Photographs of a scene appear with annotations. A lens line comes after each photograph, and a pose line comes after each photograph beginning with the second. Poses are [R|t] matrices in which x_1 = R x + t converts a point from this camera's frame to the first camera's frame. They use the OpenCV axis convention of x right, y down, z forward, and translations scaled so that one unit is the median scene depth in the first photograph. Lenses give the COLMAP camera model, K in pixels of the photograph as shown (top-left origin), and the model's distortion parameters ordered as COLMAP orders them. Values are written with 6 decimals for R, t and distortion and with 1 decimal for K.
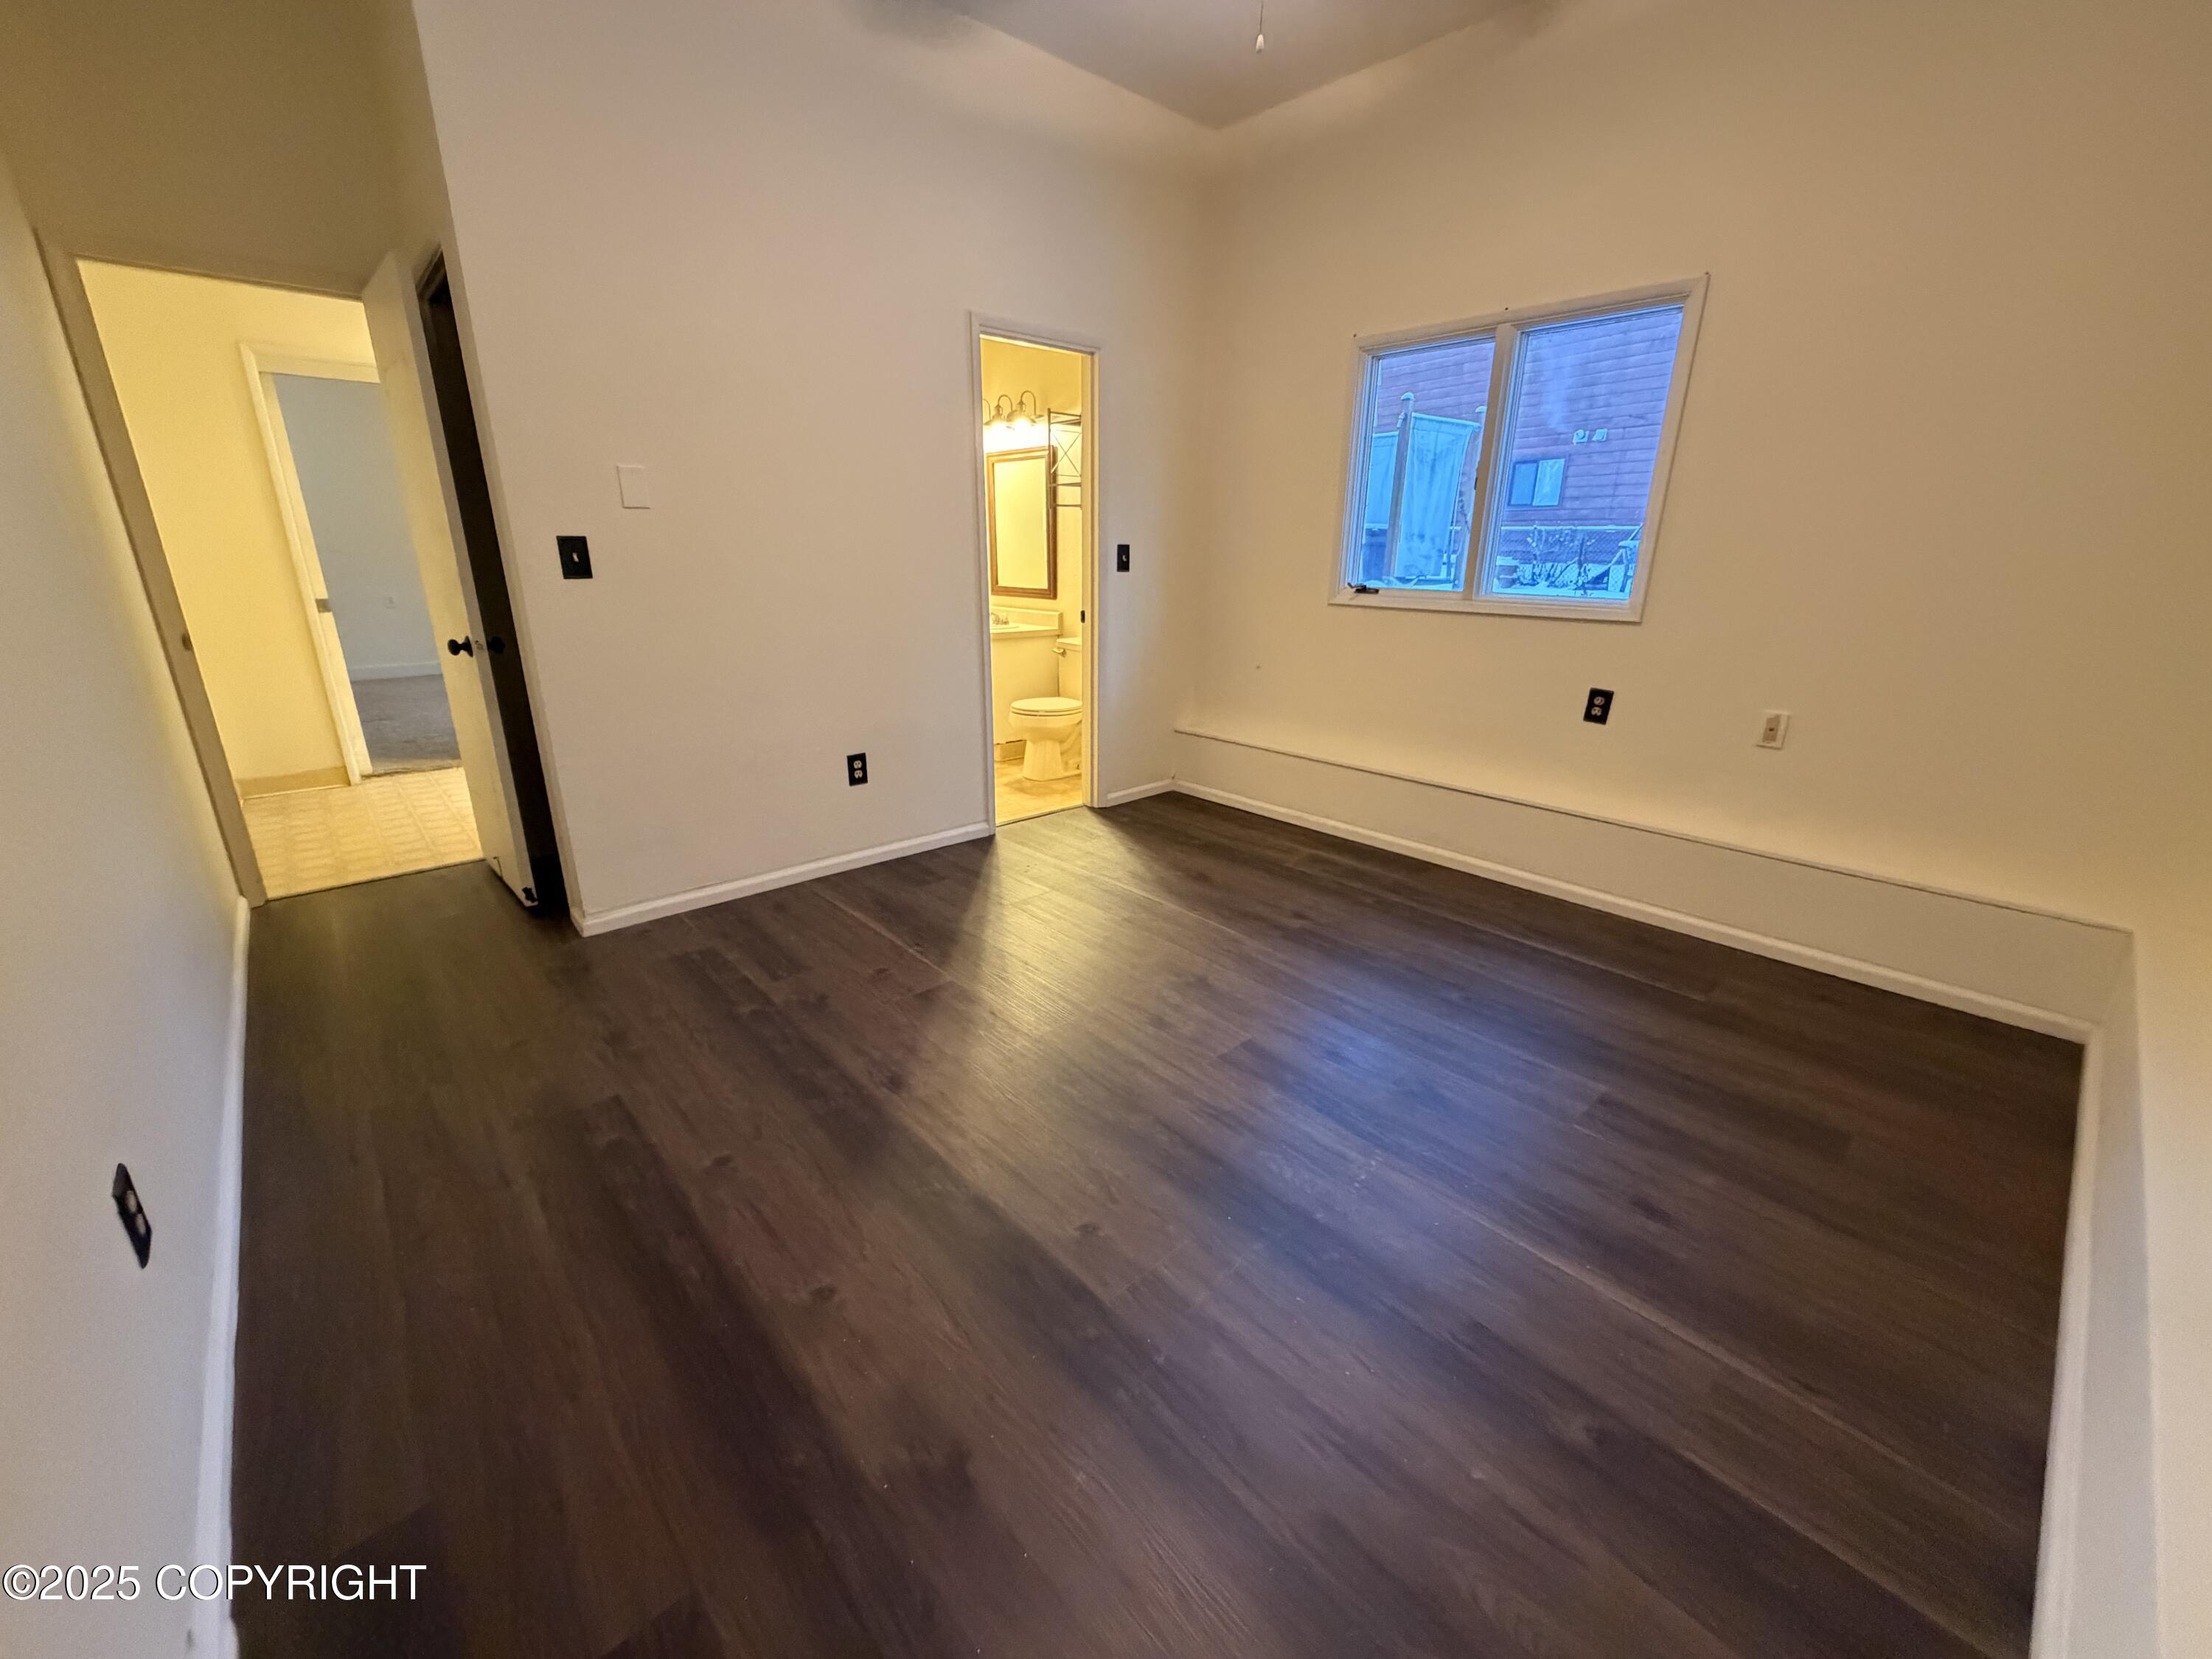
lens RADIAL K [[882.2, 0, 1102.1], [0, 882.2, 830.5], [0, 0, 1]] dist [0.000640, -0.000493]
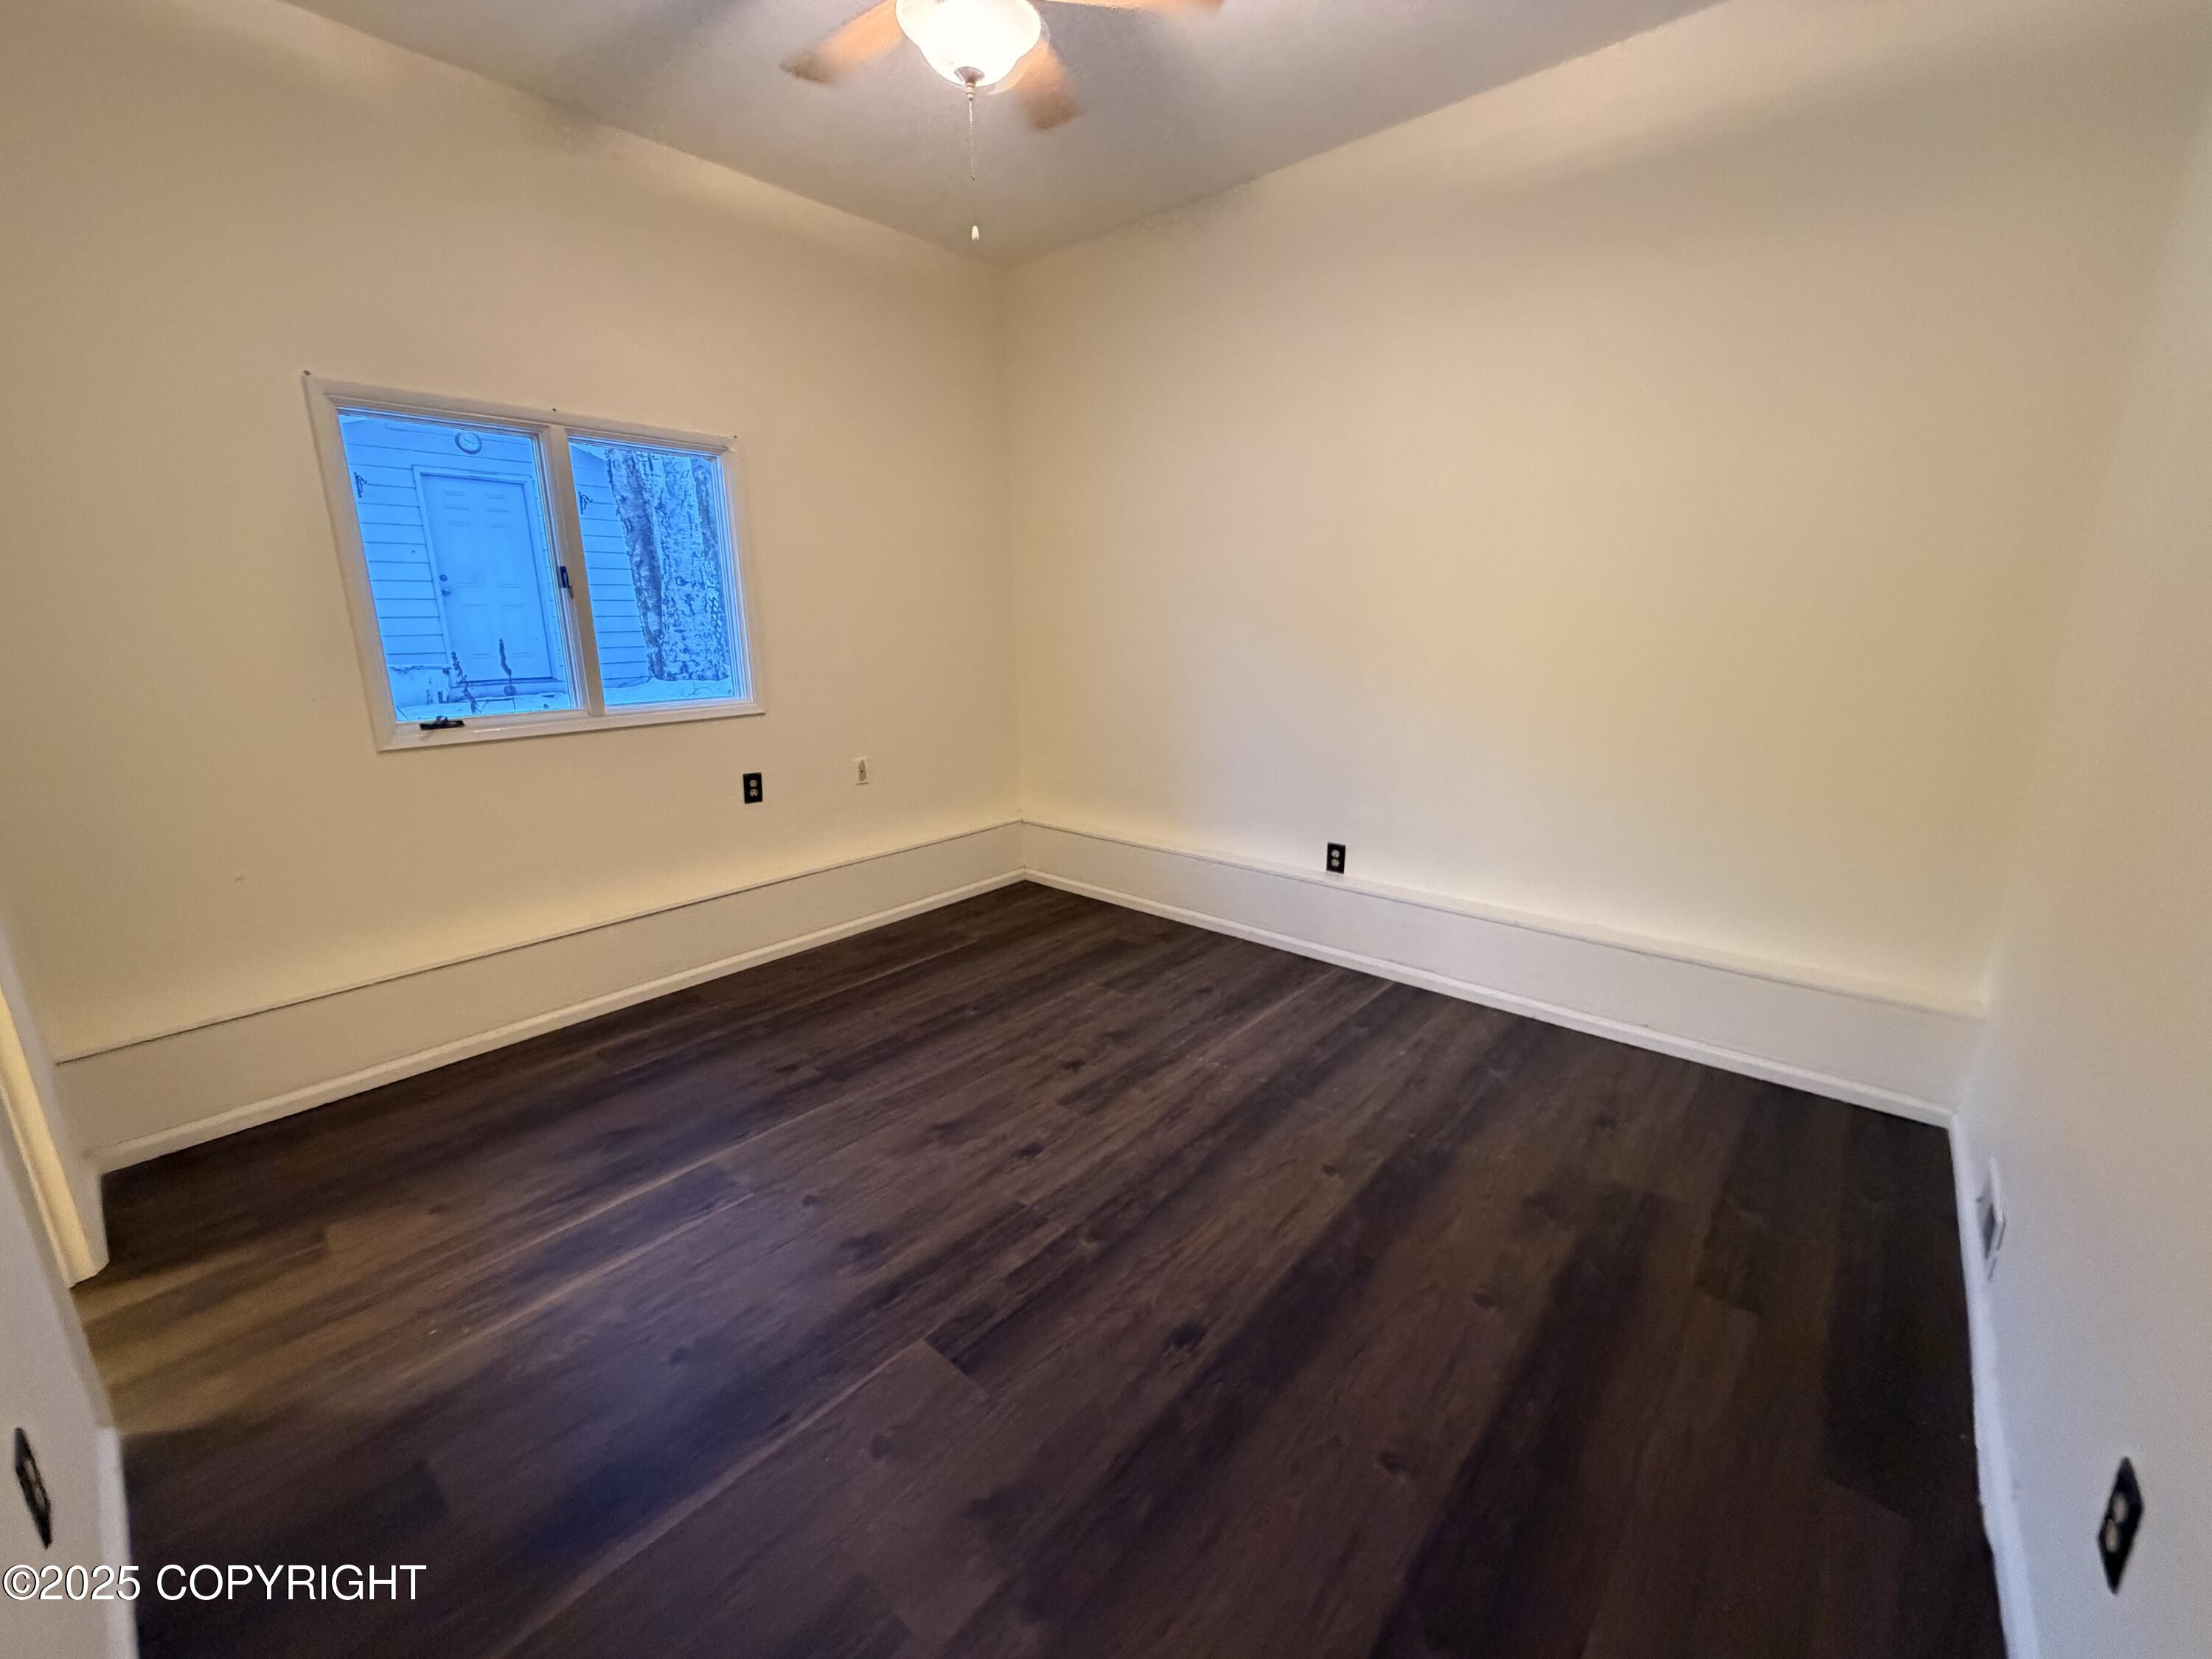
lens RADIAL K [[882.2, 0, 1103.1], [0, 882.2, 825.9], [0, 0, 1]] dist [0.000640, -0.000493]
pose [[-0.122644, -0.242268, 0.962426, -0.681809], [0.316774, 0.909467, 0.269304, -0.295205], [-0.940539, 0.337900, -0.034797, 0.716935]]
